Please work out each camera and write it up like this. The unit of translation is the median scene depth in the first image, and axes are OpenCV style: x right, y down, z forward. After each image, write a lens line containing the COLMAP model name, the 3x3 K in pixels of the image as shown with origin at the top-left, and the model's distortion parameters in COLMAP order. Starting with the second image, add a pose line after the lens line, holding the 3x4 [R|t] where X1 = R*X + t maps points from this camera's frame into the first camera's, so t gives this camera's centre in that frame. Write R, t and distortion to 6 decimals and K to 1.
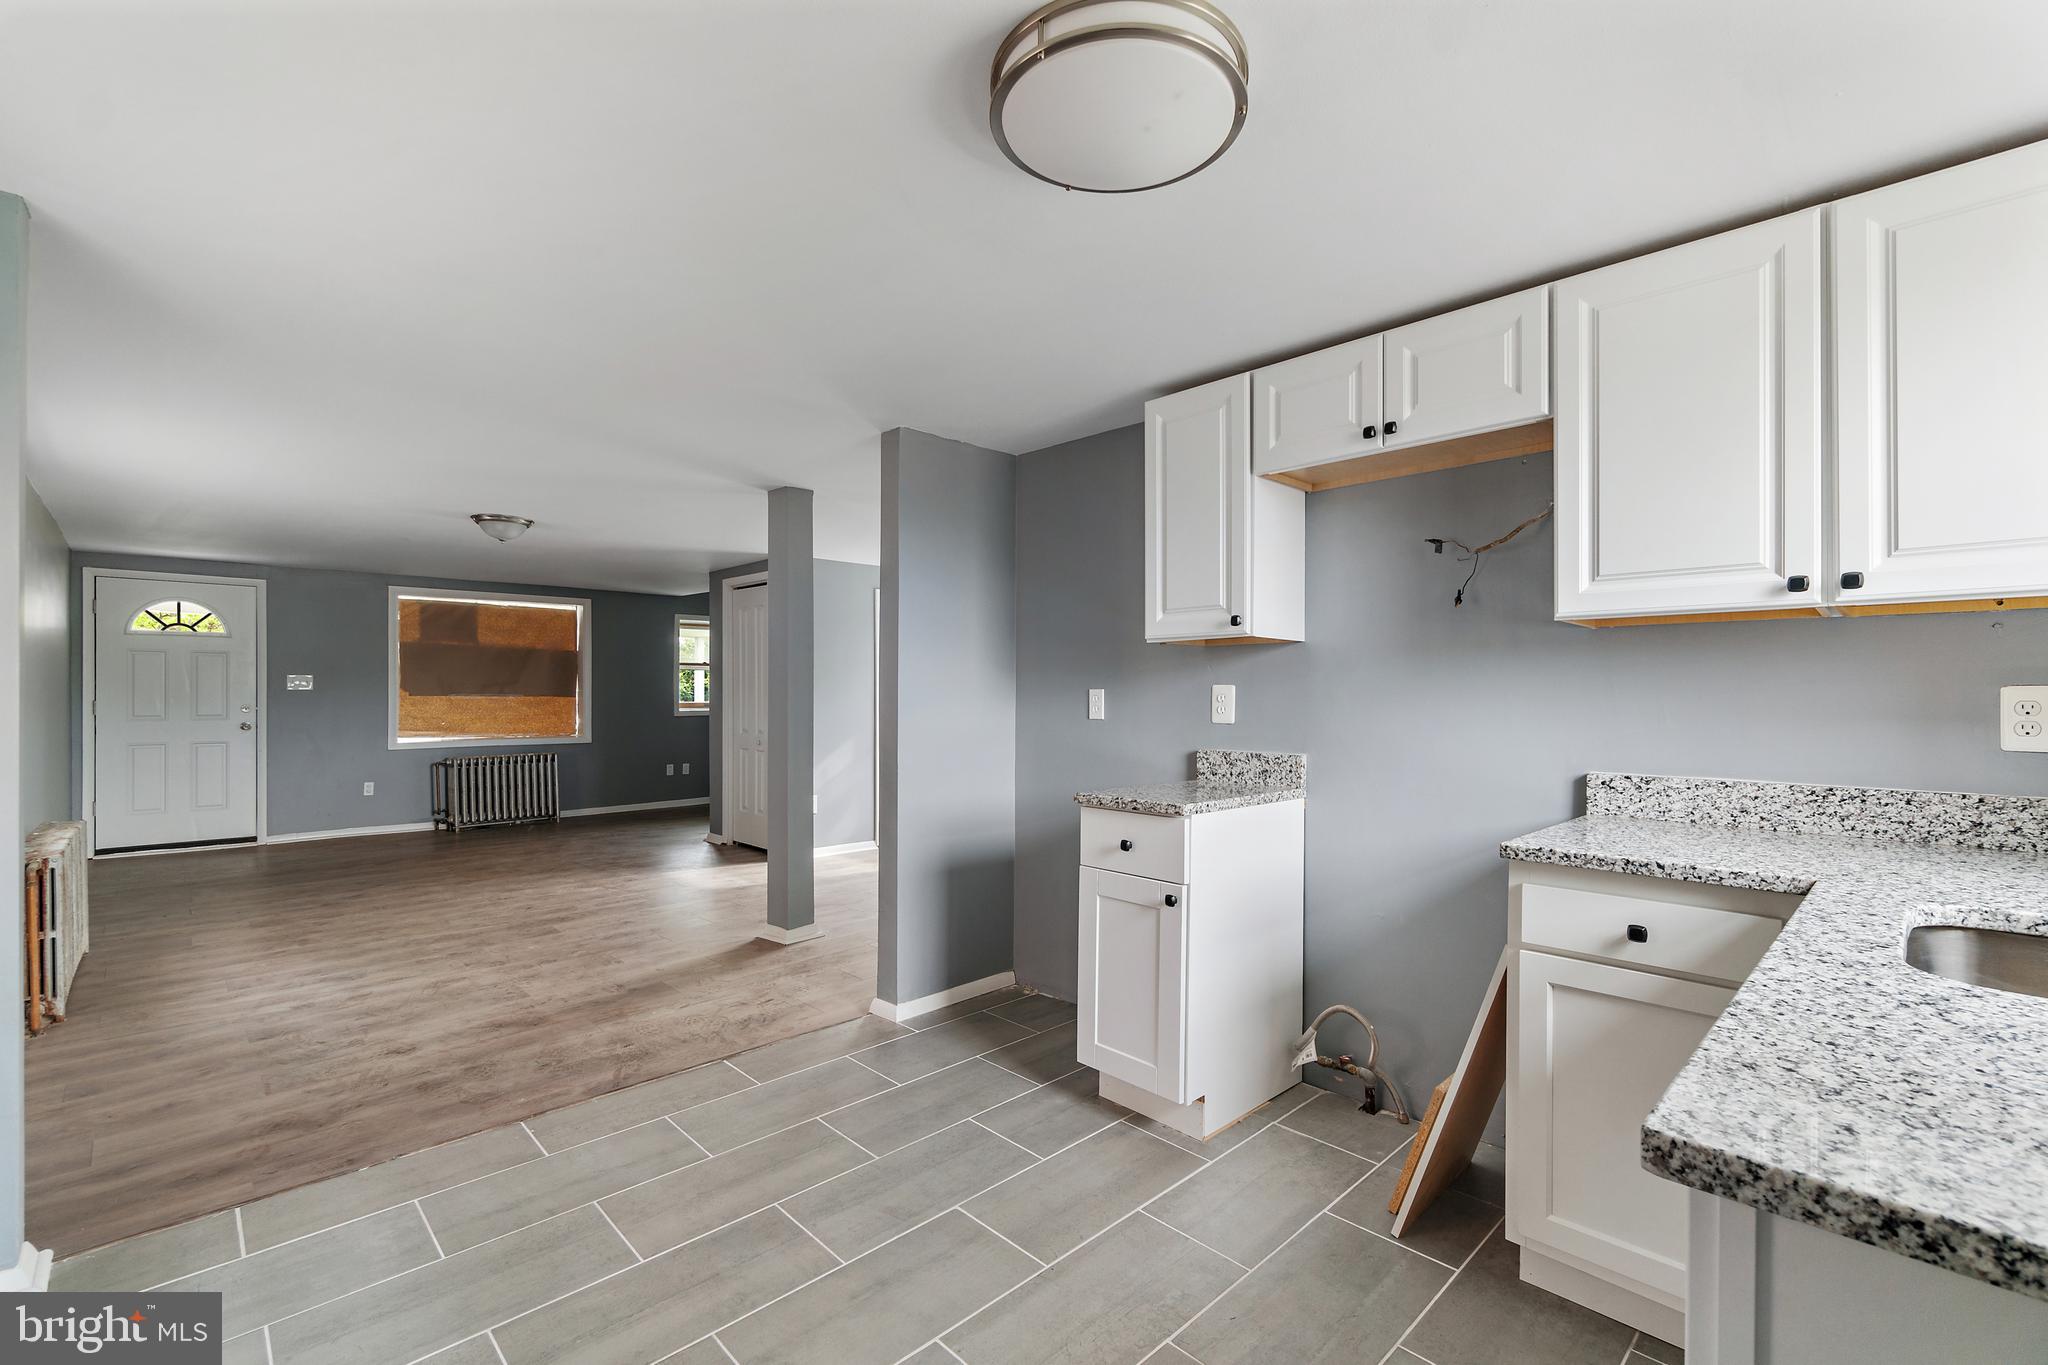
lens RADIAL K [[894.5, 0, 1023.2], [0, 894.5, 688.2], [0, 0, 1]] dist [-0.004012, -0.000369]
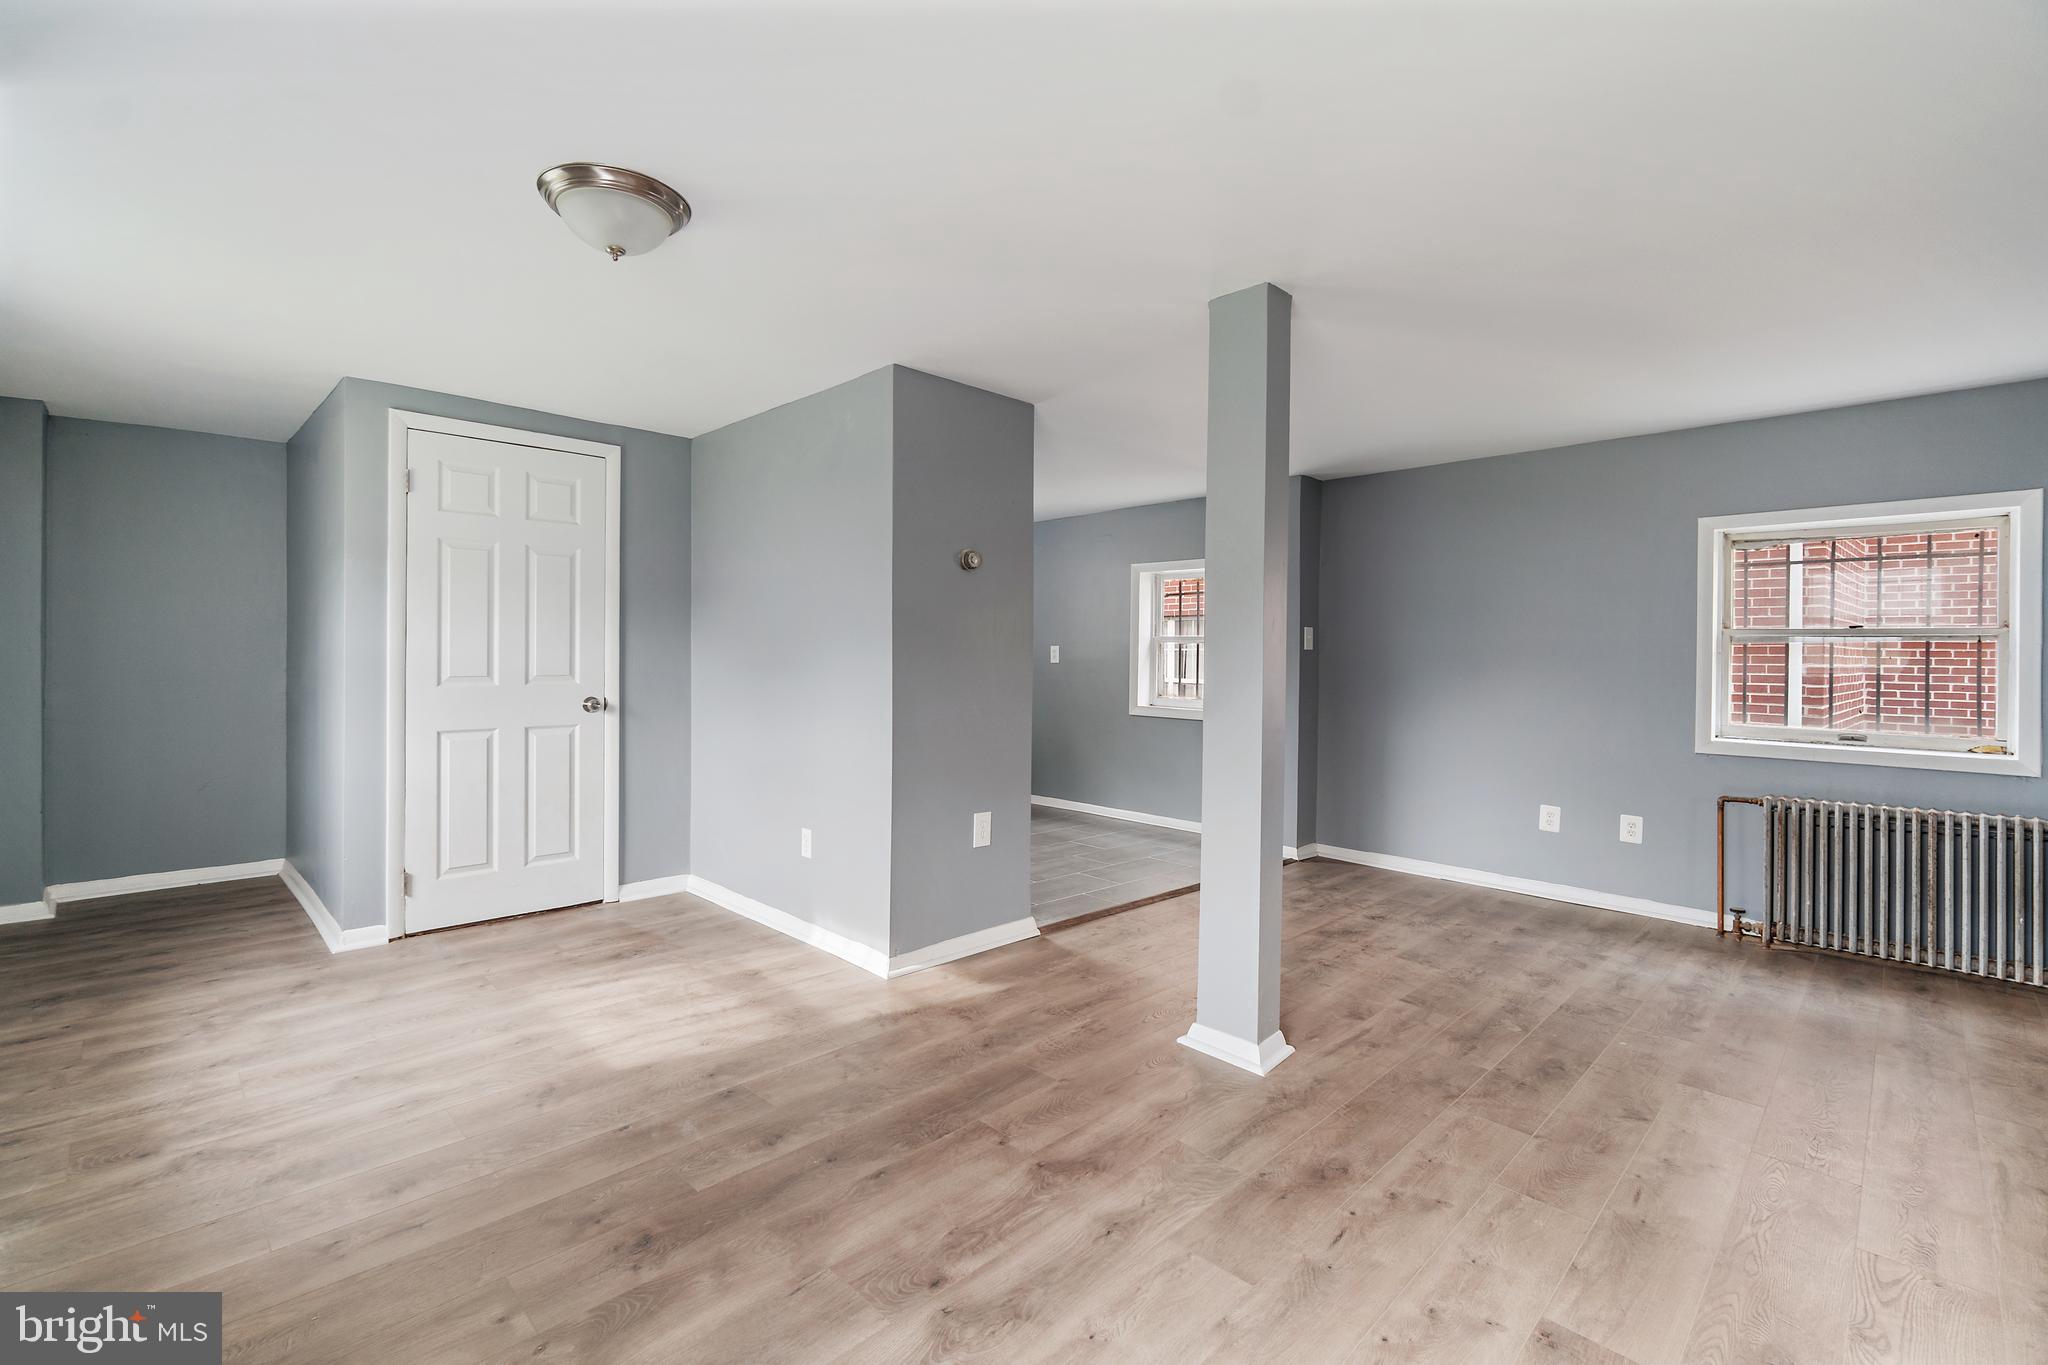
lens RADIAL K [[890.4, 0, 1015.7], [0, 890.4, 653.7], [0, 0, 1]] dist [-0.010471, -0.000359]
pose [[-0.999832, -0.015722, 0.009371, -0.066294], [-0.015771, 0.999862, -0.005168, 0.012494], [-0.009288, -0.005314, -0.999943, 0.903313]]
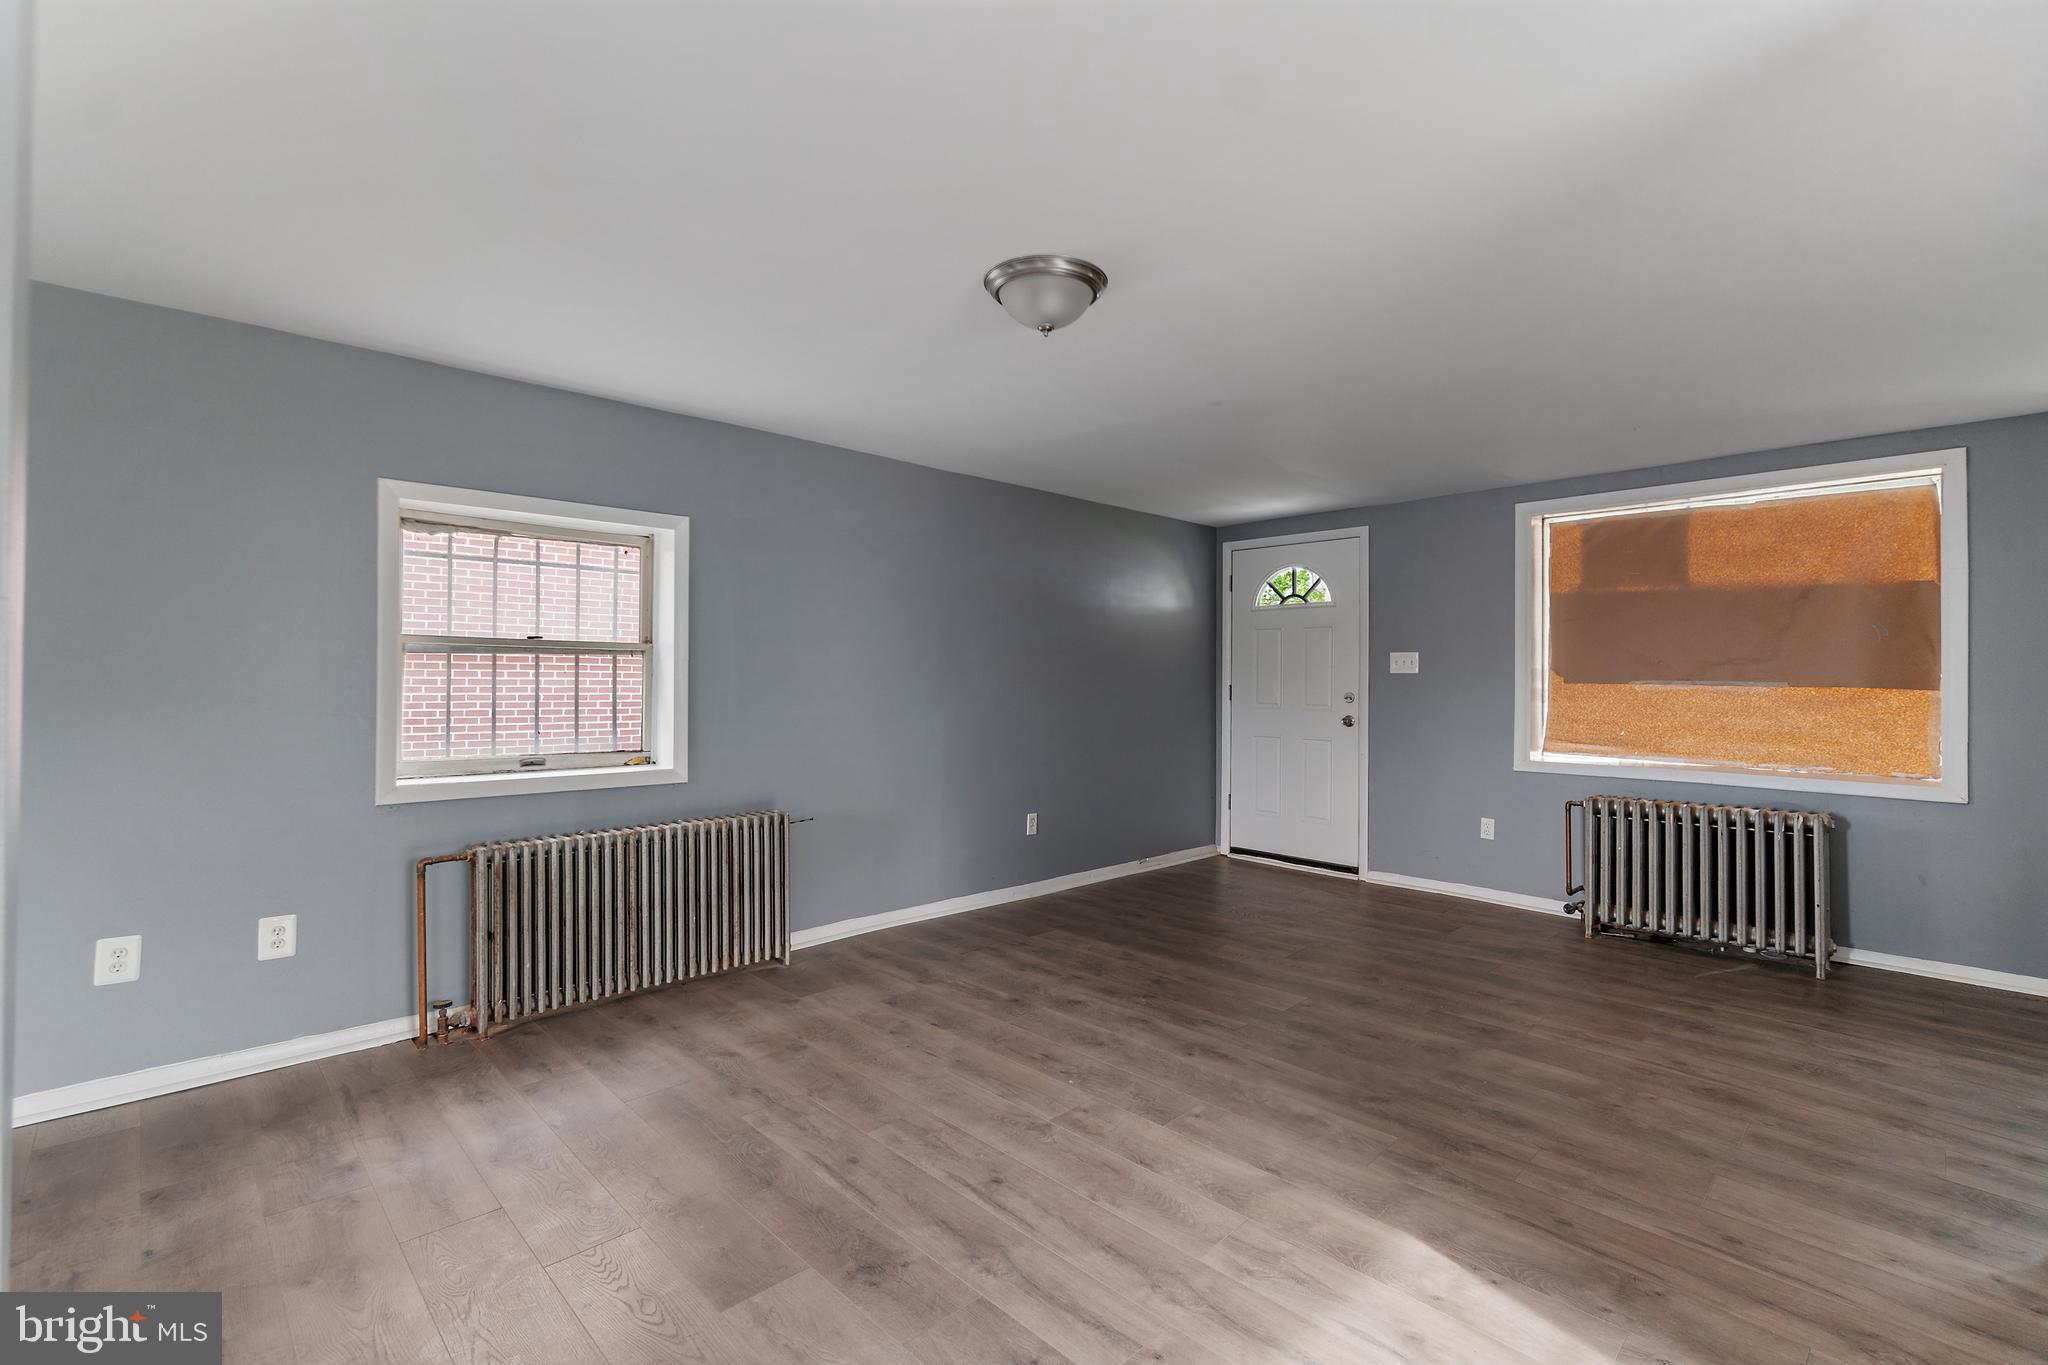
lens RADIAL K [[903.1, 0, 1017.0], [0, 903.1, 669.9], [0, 0, 1]] dist [-0.002832, 0.000164]
pose [[-0.010971, -0.012284, -0.999864, -0.084130], [-0.003788, 0.999918, -0.012243, 0.008426], [0.999933, 0.003654, -0.011017, 0.658489]]
